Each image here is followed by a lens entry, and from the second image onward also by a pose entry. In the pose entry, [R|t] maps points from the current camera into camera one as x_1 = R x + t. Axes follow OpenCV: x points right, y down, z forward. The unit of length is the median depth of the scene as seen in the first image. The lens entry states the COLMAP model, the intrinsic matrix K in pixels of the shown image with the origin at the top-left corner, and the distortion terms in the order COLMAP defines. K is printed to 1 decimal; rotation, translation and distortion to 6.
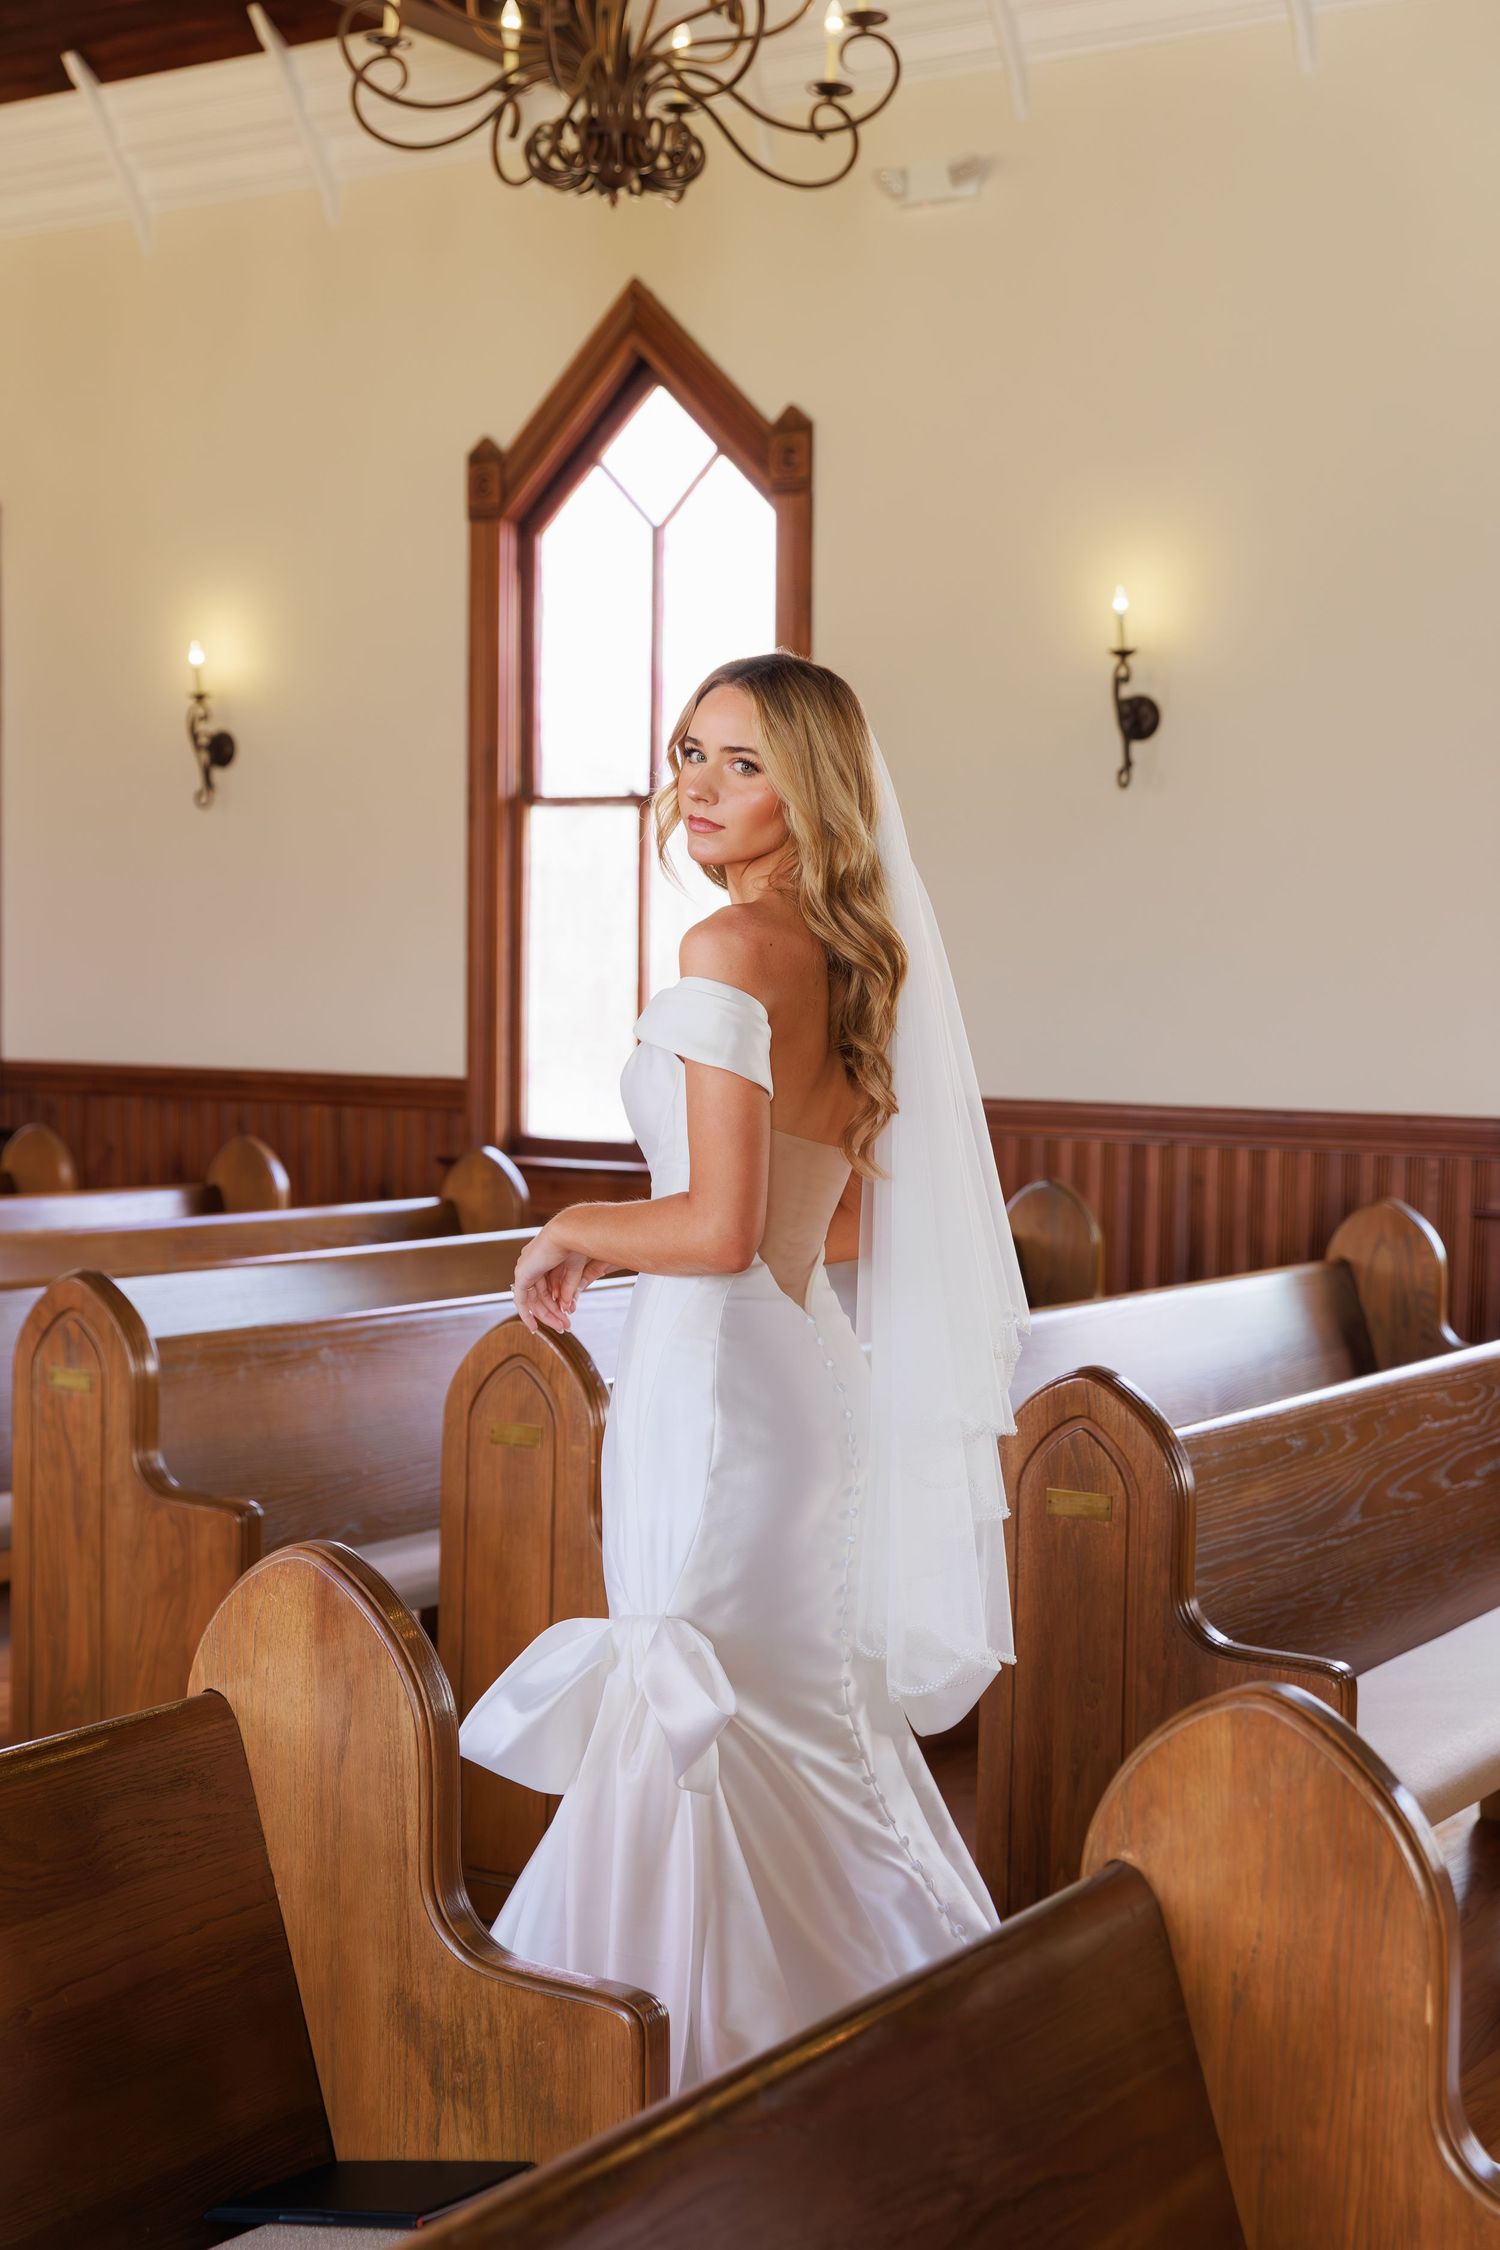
lens RADIAL K [[3035.2, 0, 742.5], [0, 3035.2, 1089.5], [0, 0, 1]] dist [0.005493, 0.023880]
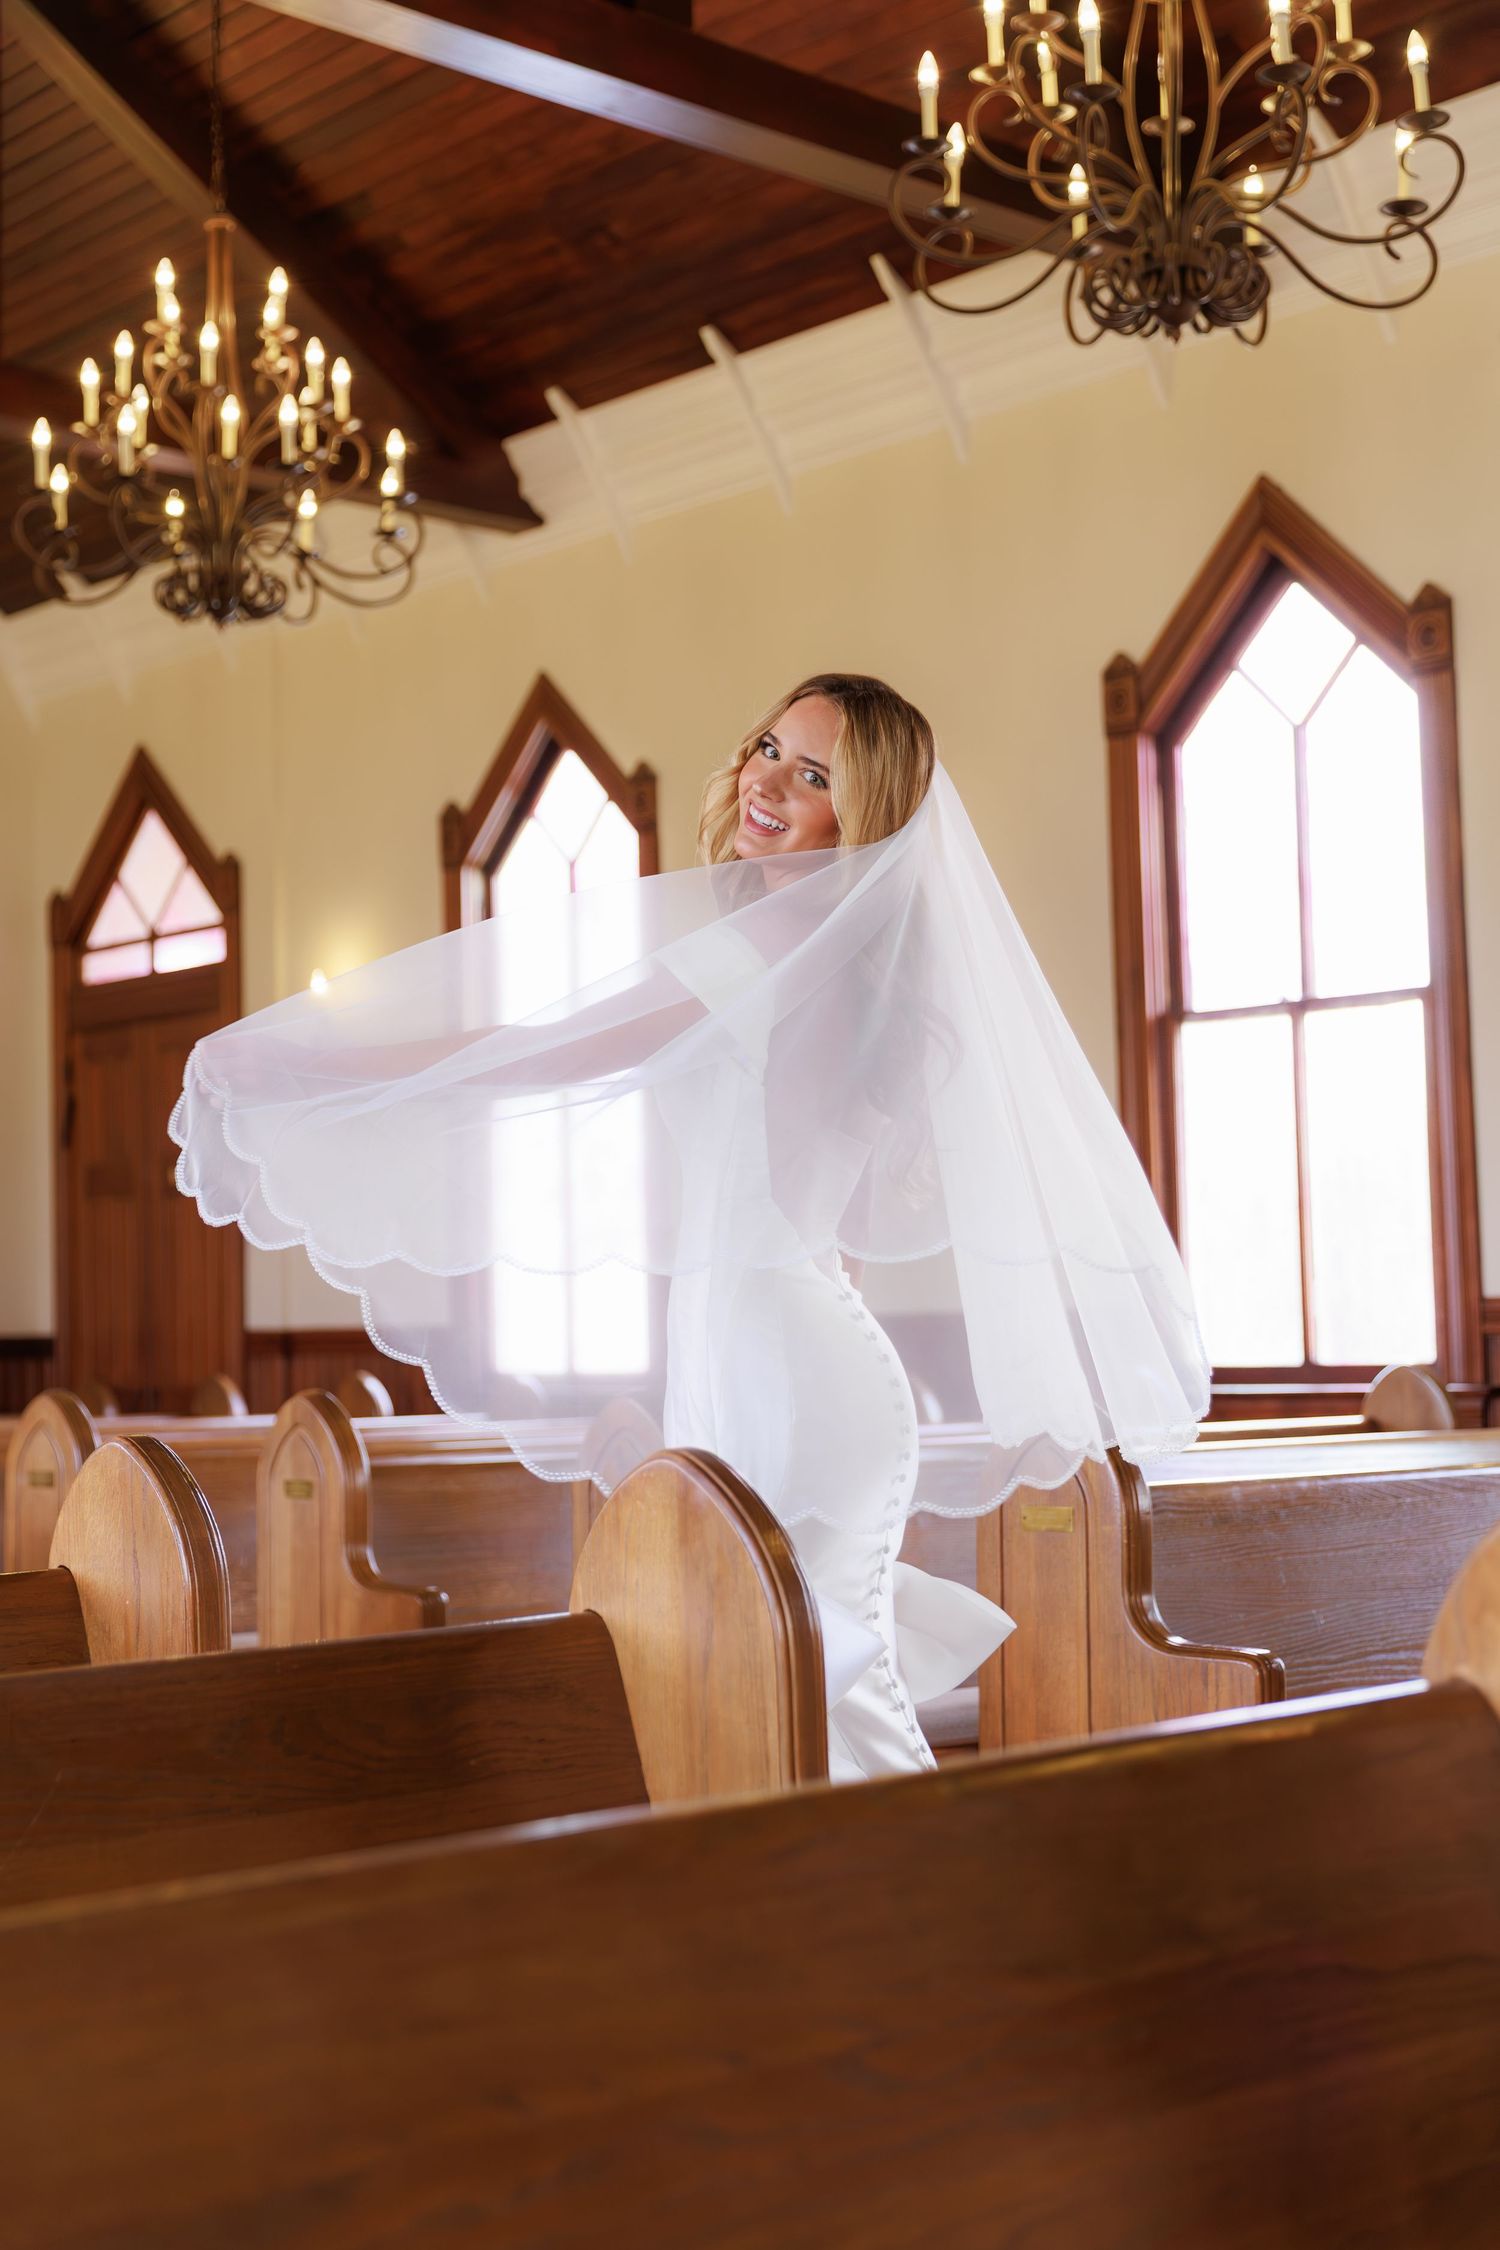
lens RADIAL K [[3131.0, 0, 753.3], [0, 3131.0, 1154.3], [0, 0, 1]] dist [0.011657, 0.022743]
pose [[0.969363, -0.048961, -0.240704, 0.052112], [0.025562, 0.994720, -0.099391, 0.063180], [0.244299, 0.090193, 0.965496, 0.010504]]
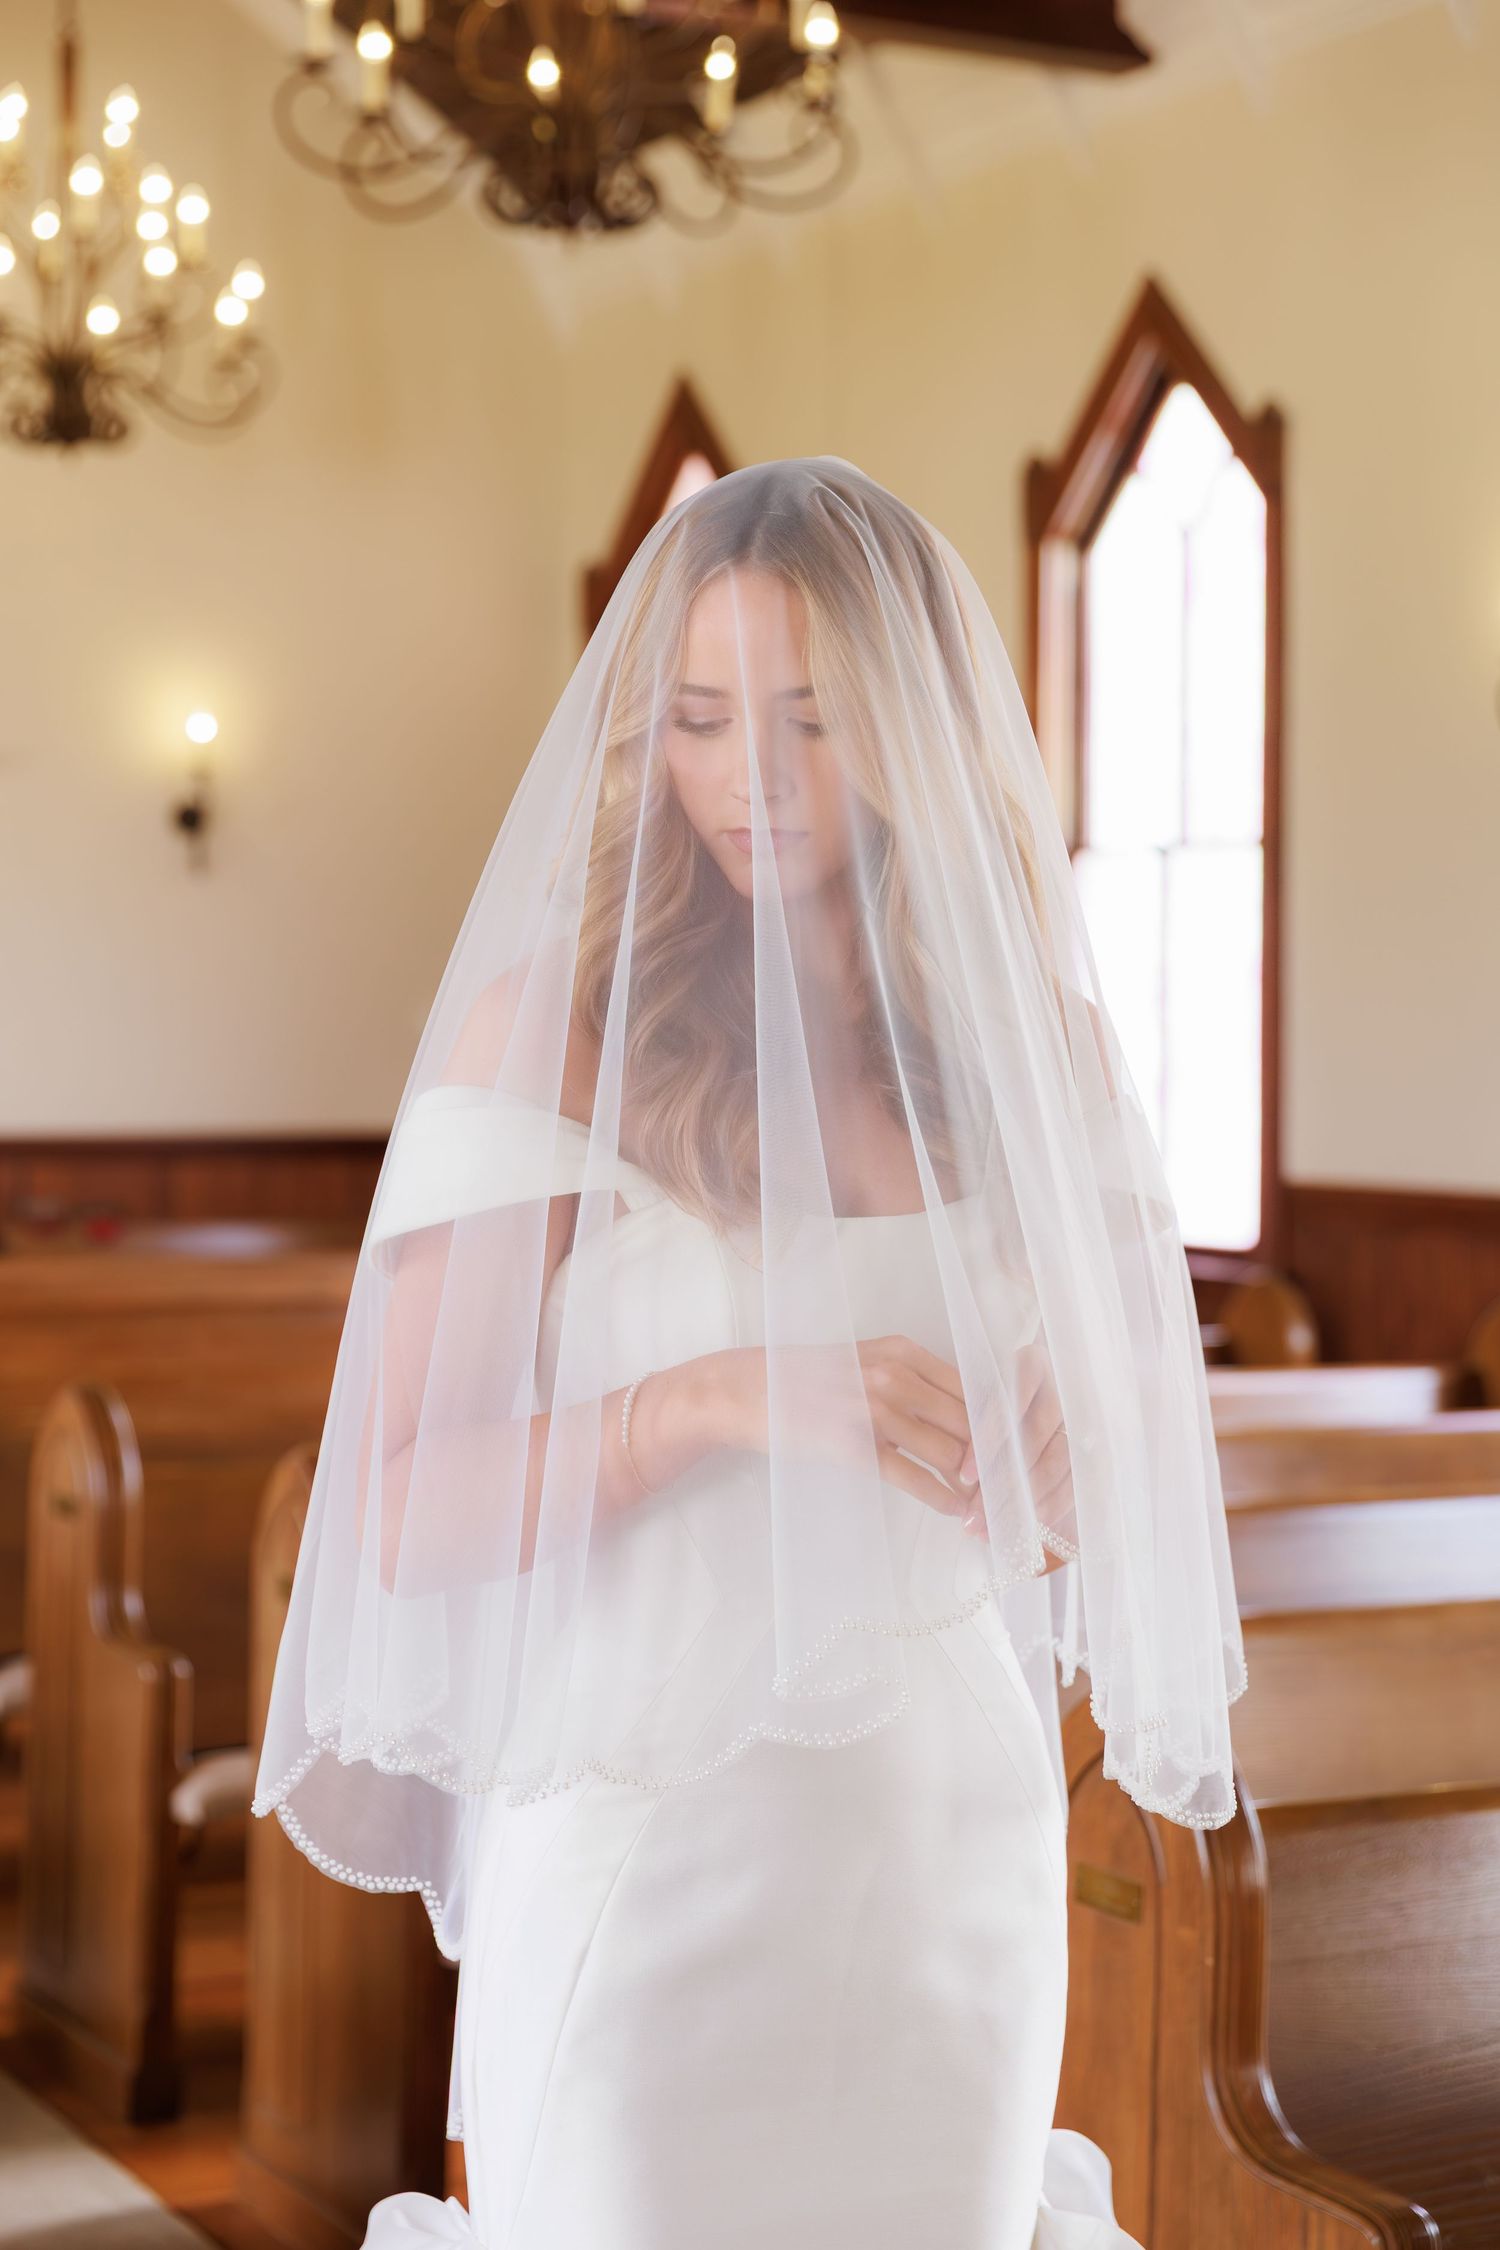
lens RADIAL K [[3797.8, 0, 750.0], [0, 3797.8, 1125.0], [0, 0, 1]] dist [0.016233, -0.122432]
pose [[0.874198, 0.005996, -0.485532, 0.136664], [-0.015849, 0.999743, -0.016189, -0.009903], [0.485310, 0.021847, 0.874069, 0.235935]]
